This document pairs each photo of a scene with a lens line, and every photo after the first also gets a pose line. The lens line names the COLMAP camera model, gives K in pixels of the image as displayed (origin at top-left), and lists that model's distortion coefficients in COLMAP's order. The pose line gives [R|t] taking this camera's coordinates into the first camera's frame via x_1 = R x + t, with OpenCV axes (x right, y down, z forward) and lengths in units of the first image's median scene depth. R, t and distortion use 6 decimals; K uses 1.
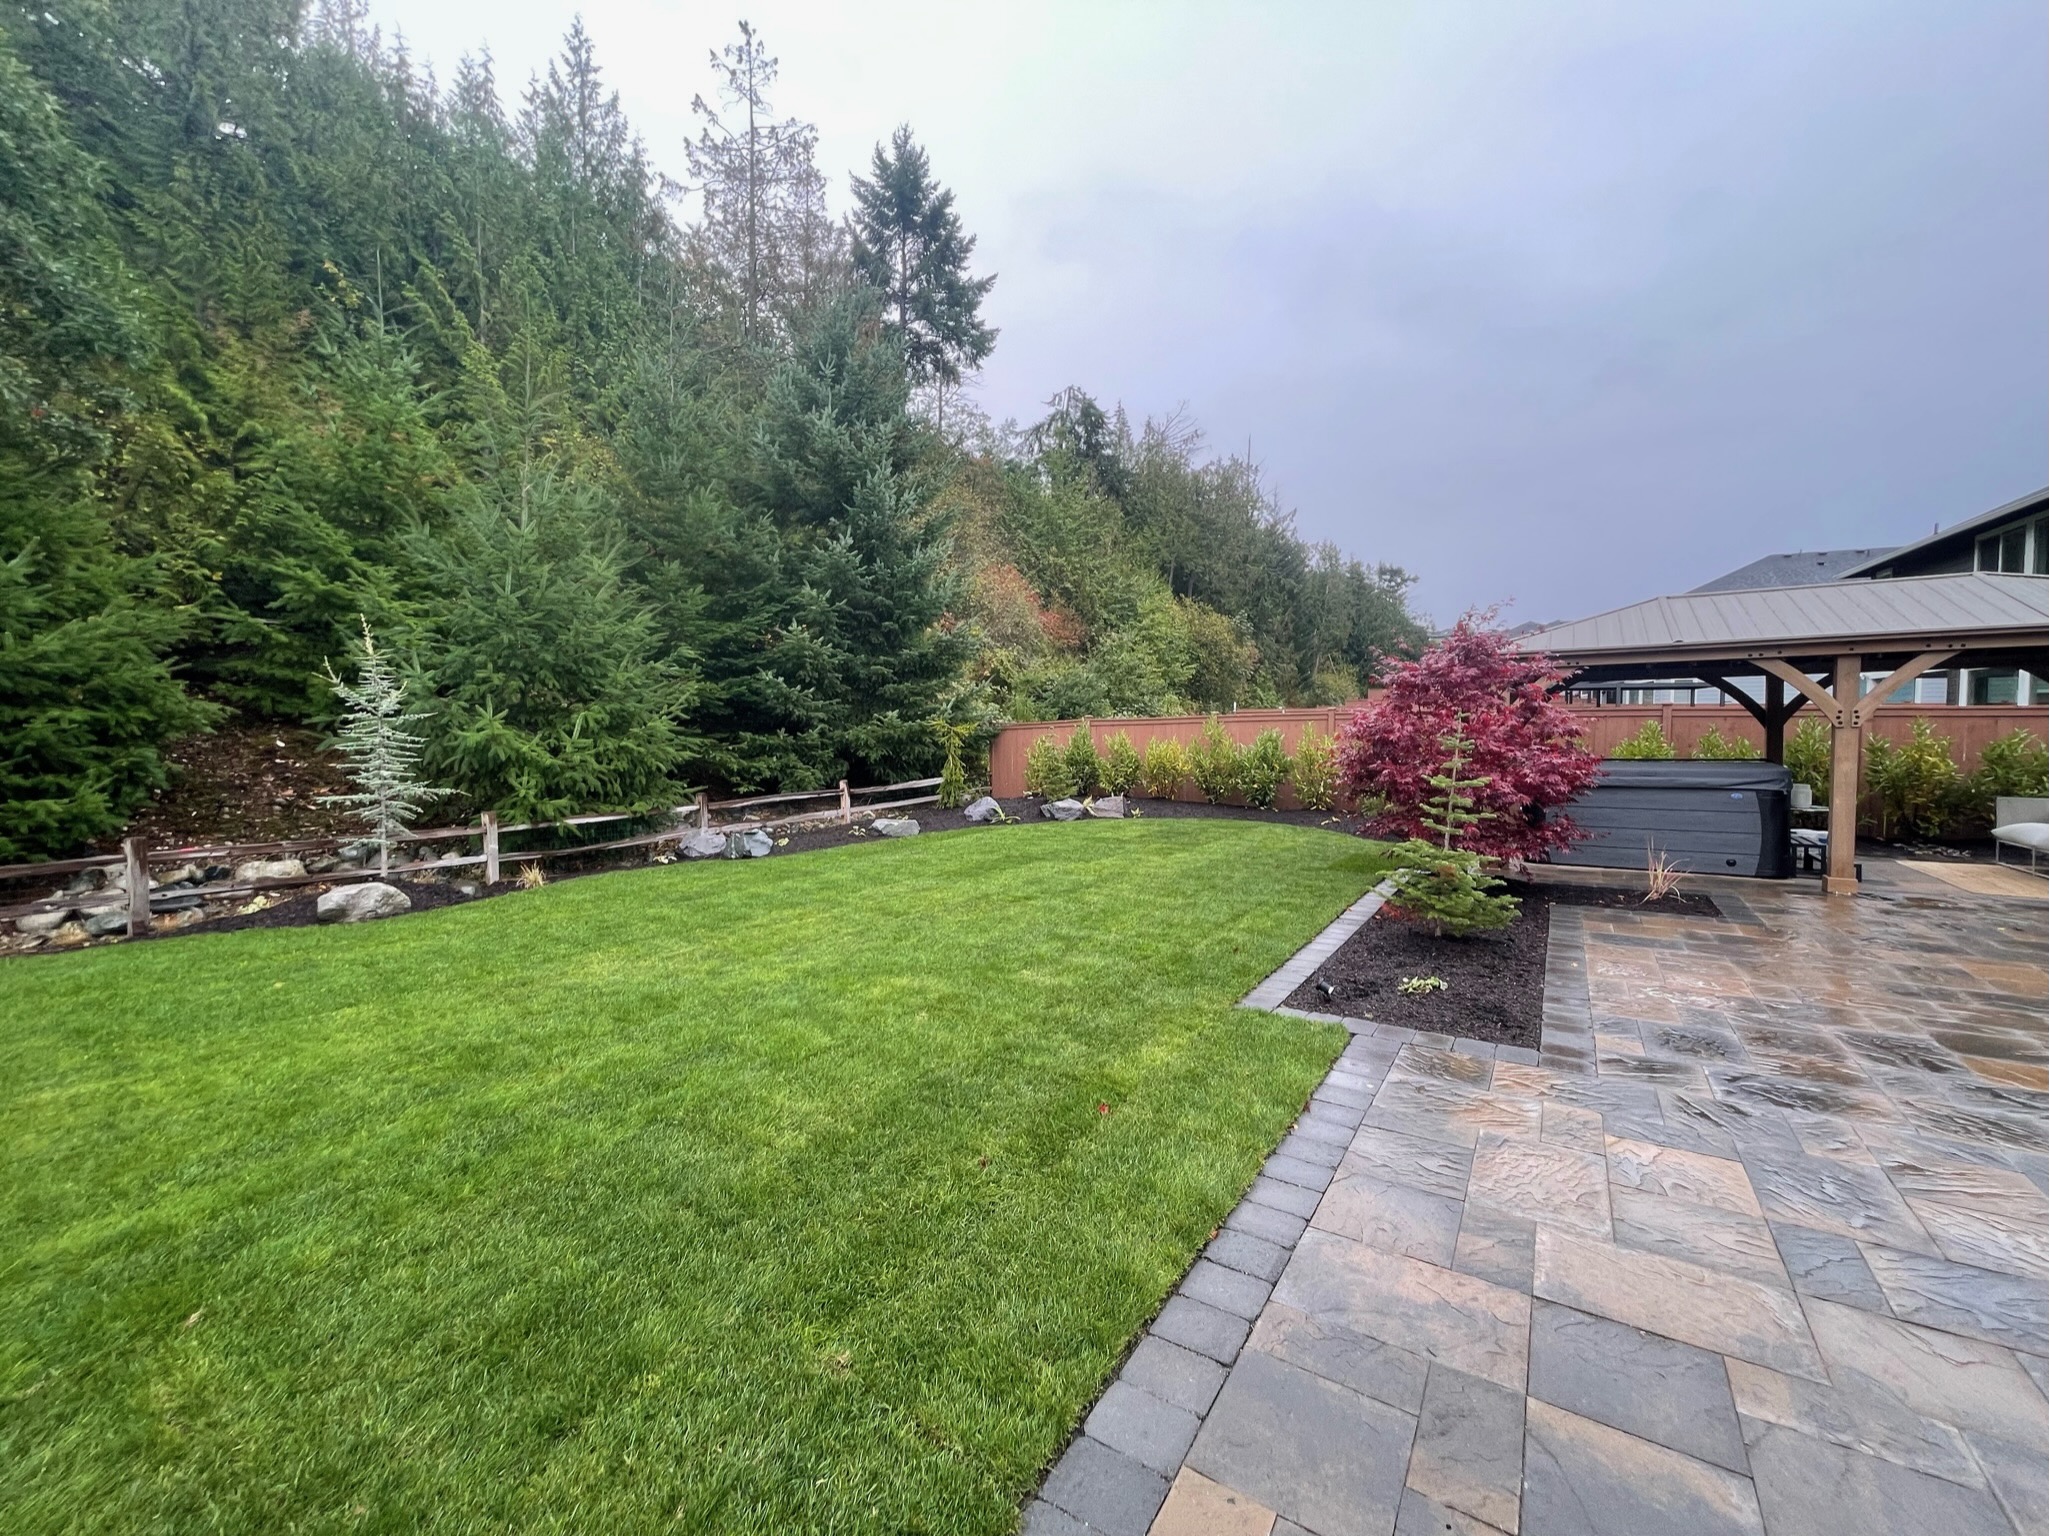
lens RADIAL K [[824.2, 0, 1022.9], [0, 824.2, 762.9], [0, 0, 1]] dist [-0.000596, -0.000343]
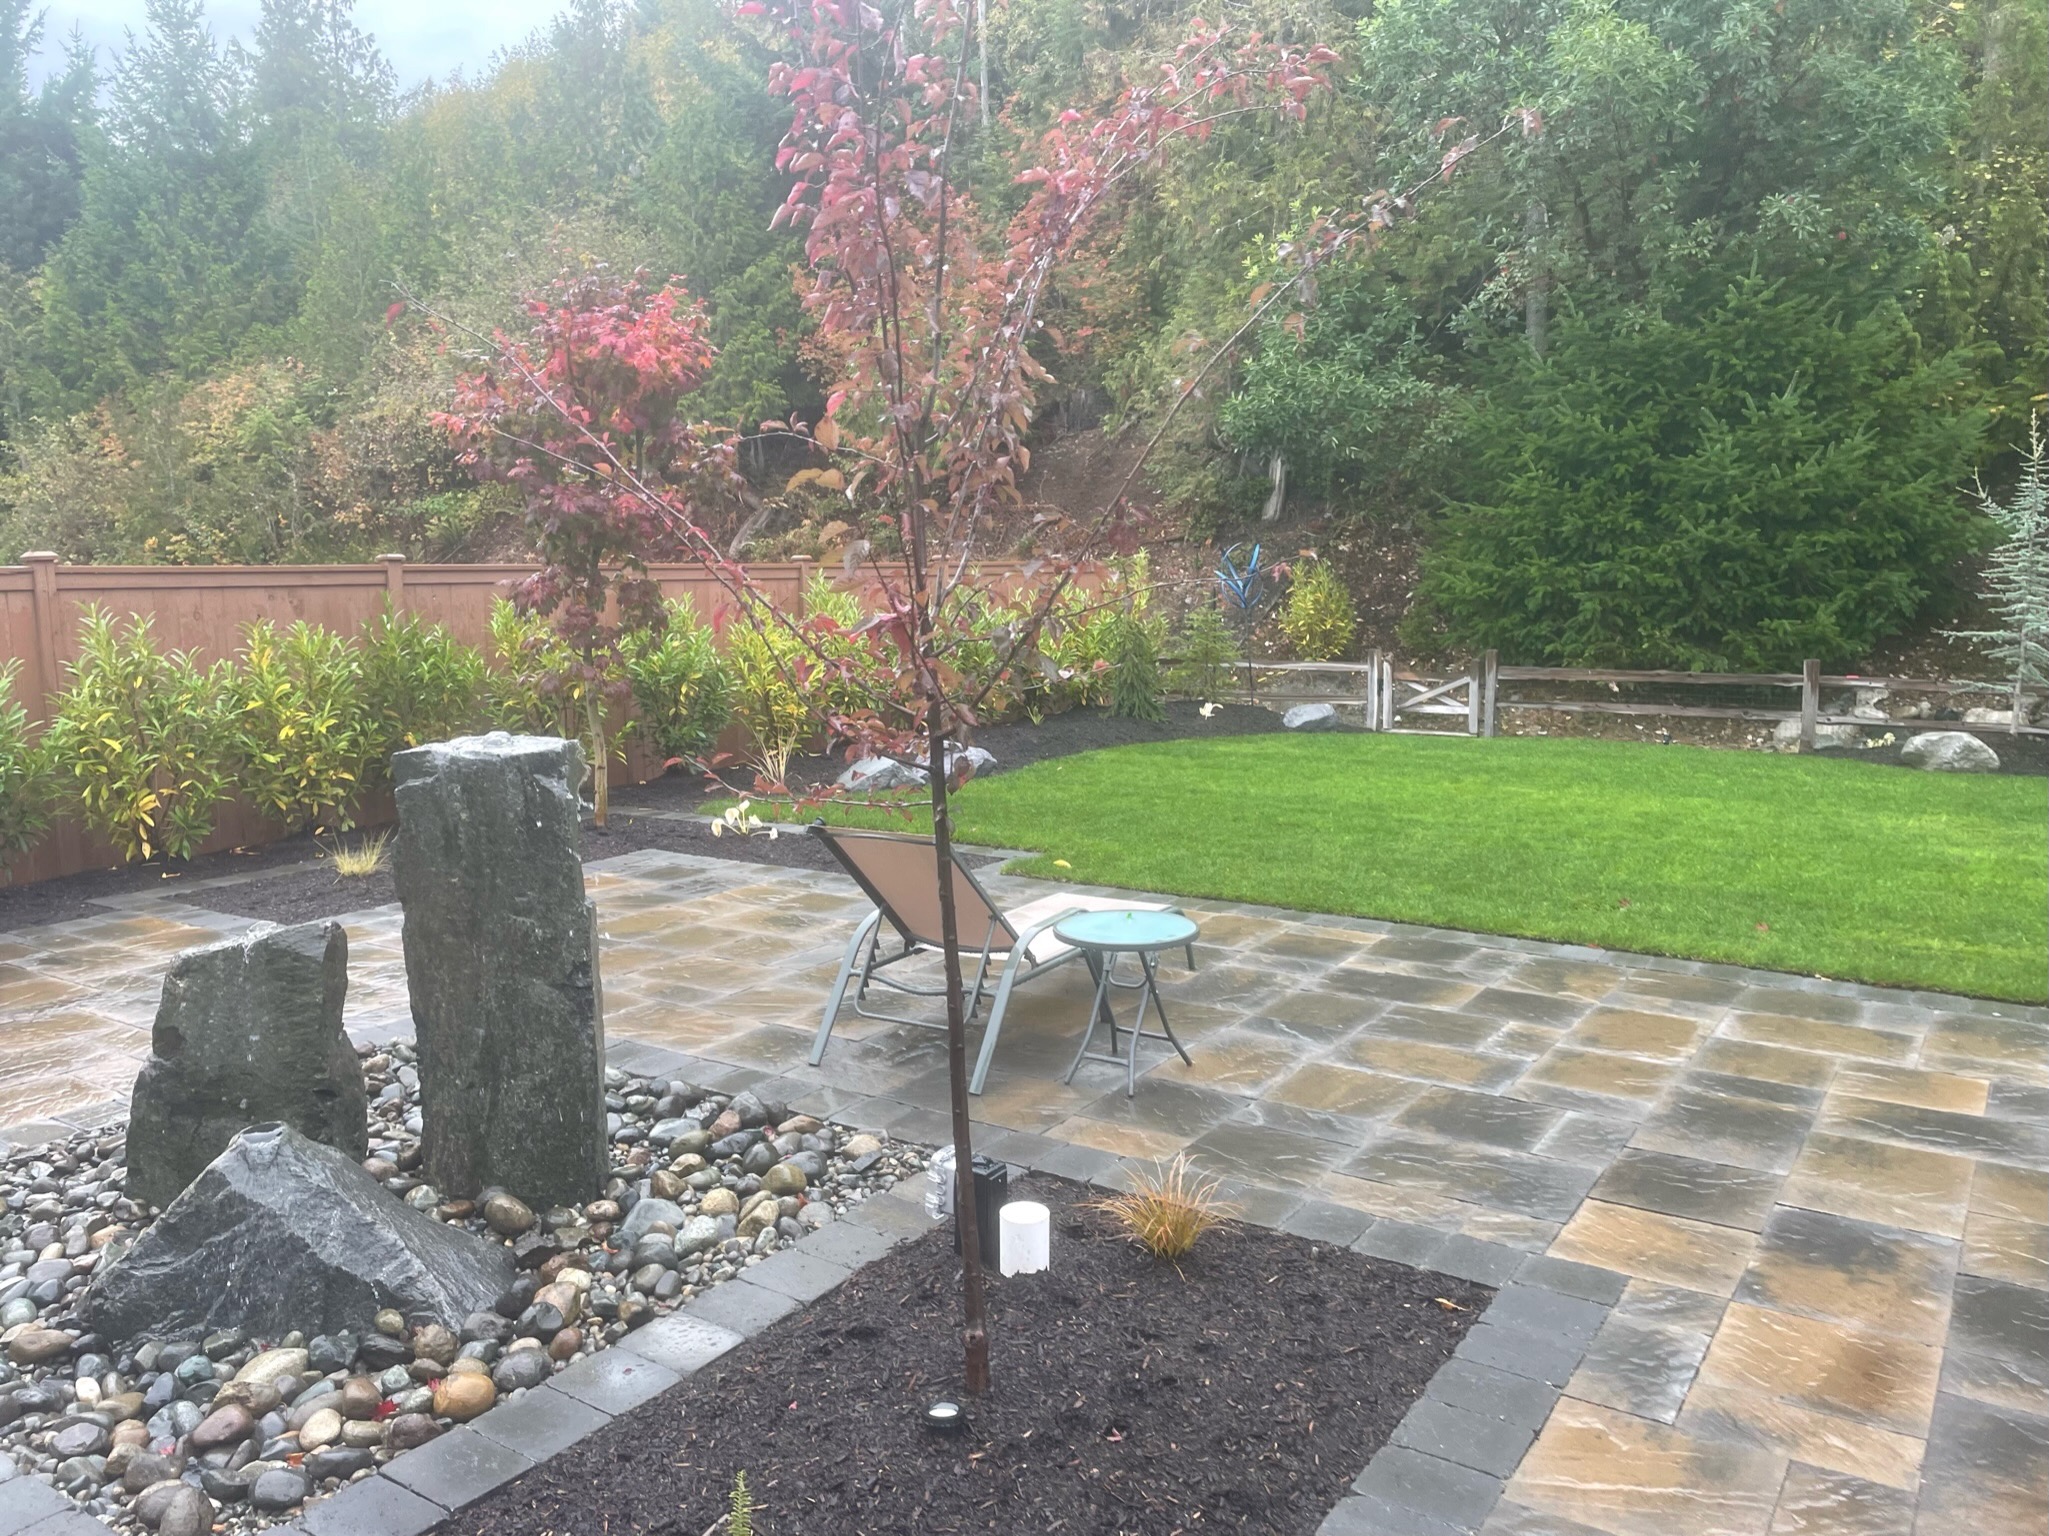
lens RADIAL K [[1540.6, 0, 1009.3], [0, 1540.6, 754.8], [0, 0, 1]] dist [0.086457, -0.107683]
pose [[-0.014422, 0.129522, -0.991472, 0.449162], [-0.031610, 0.991020, 0.129923, -0.006730], [0.999396, 0.033215, -0.010199, 0.009830]]
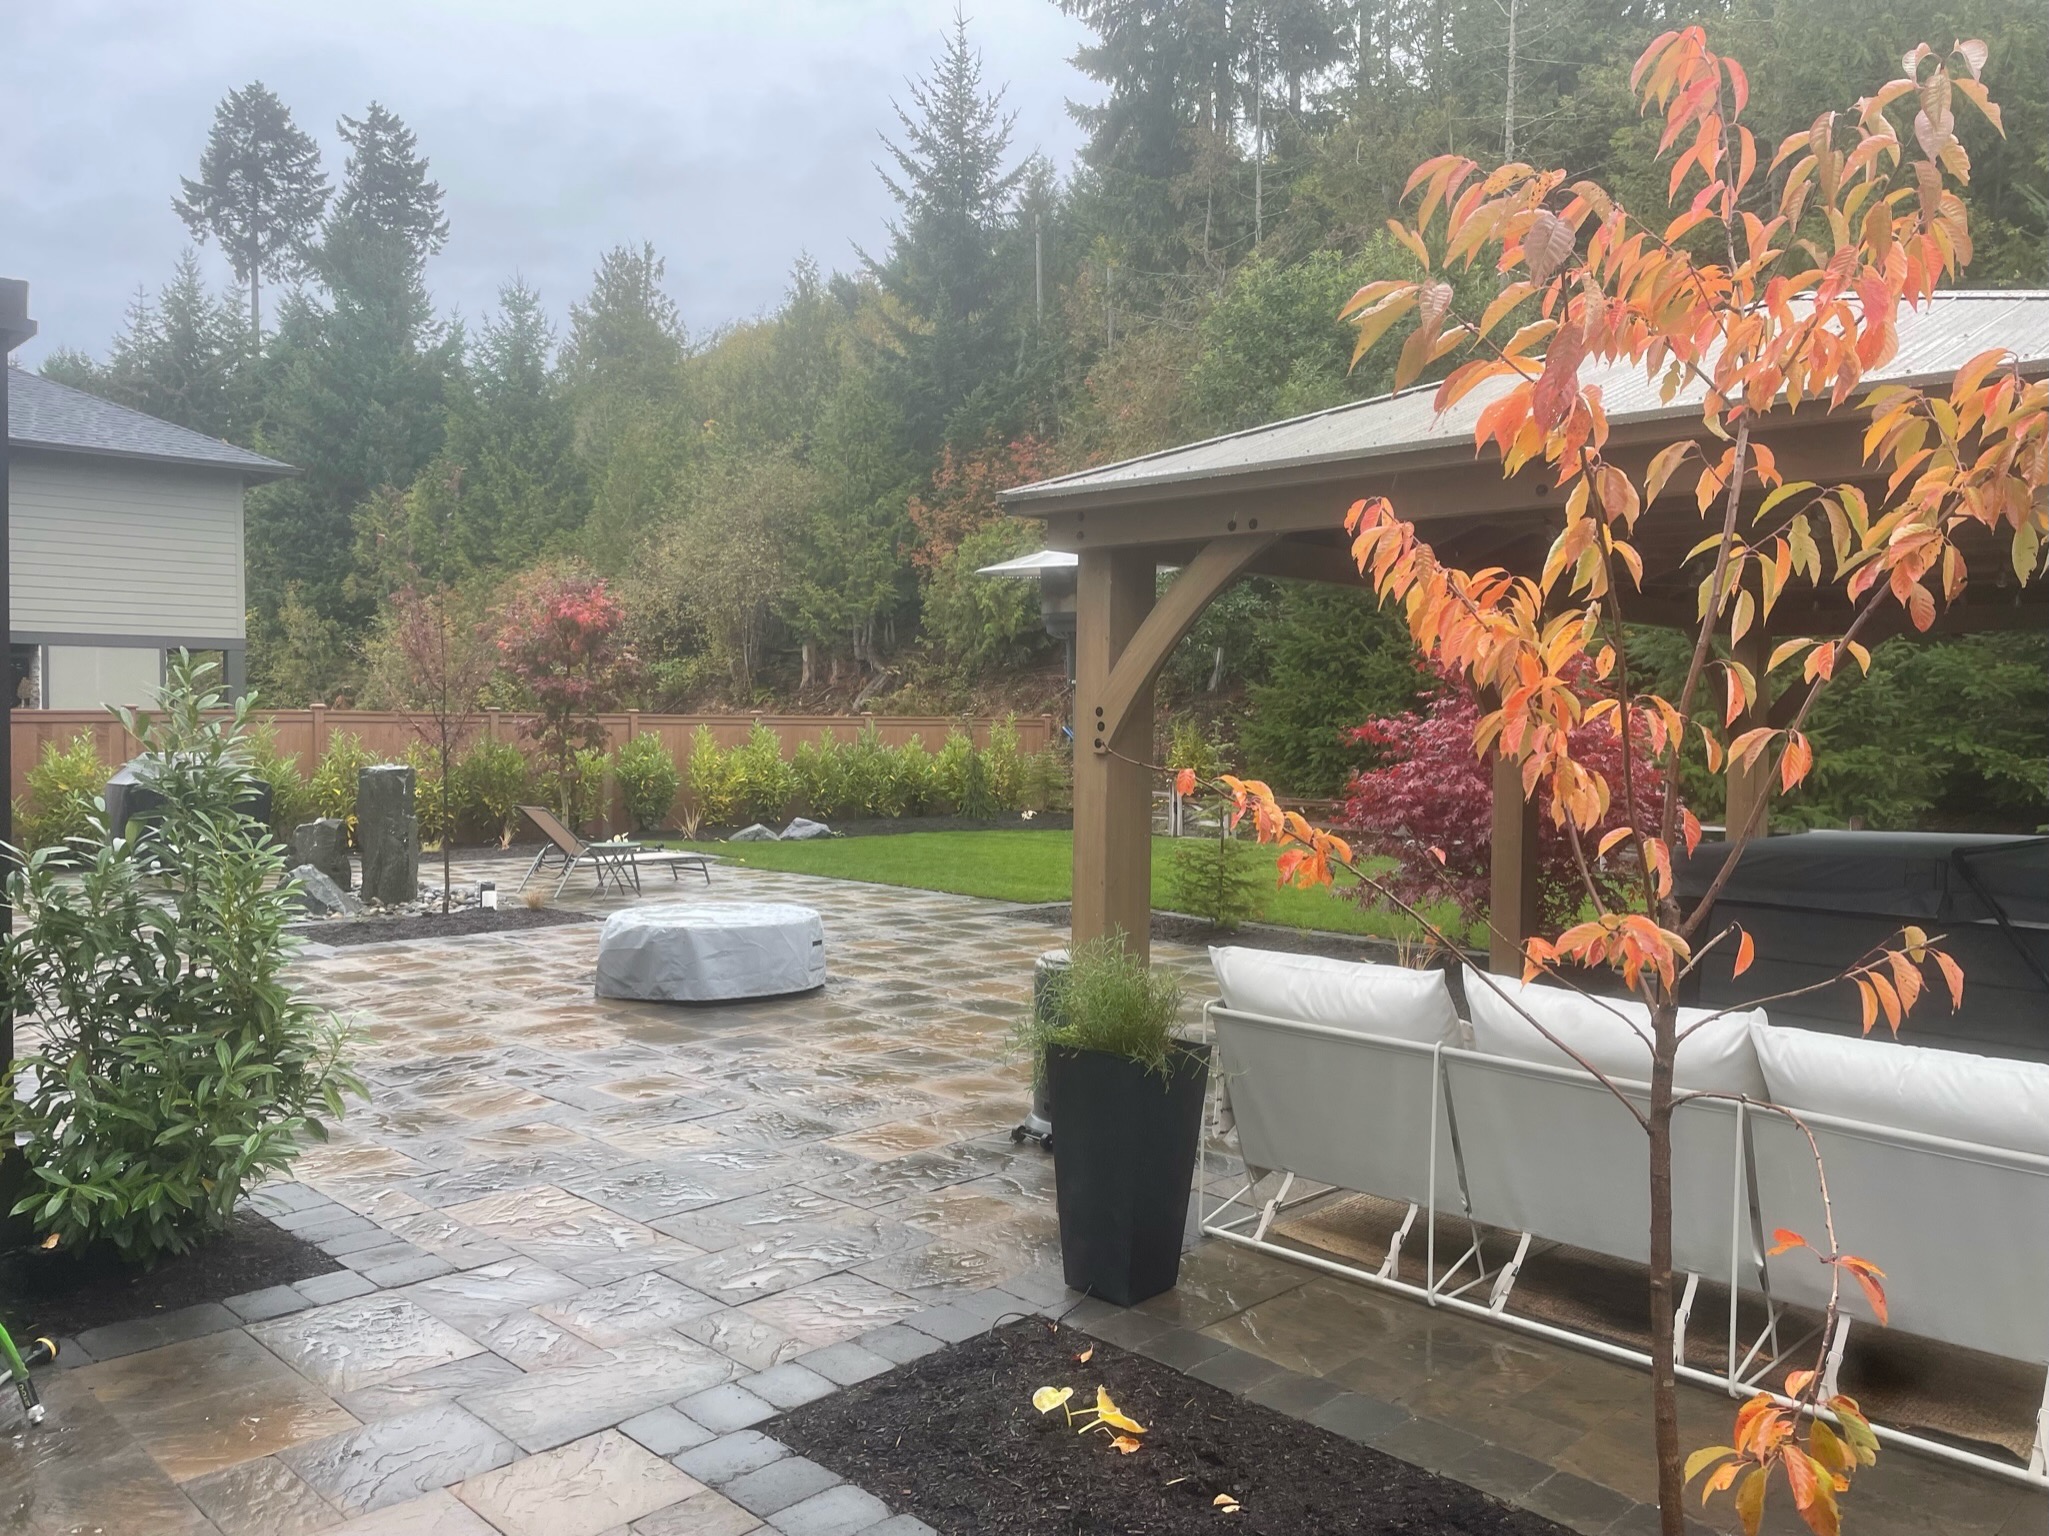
lens RADIAL K [[1540.6, 0, 1049.1], [0, 1540.6, 764.3], [0, 0, 1]] dist [0.086457, -0.107683]
pose [[-0.189009, 0.034318, -0.981375, 0.976790], [-0.051058, 0.997694, 0.044722, -0.031375], [0.980647, 0.058560, -0.186821, 0.444124]]
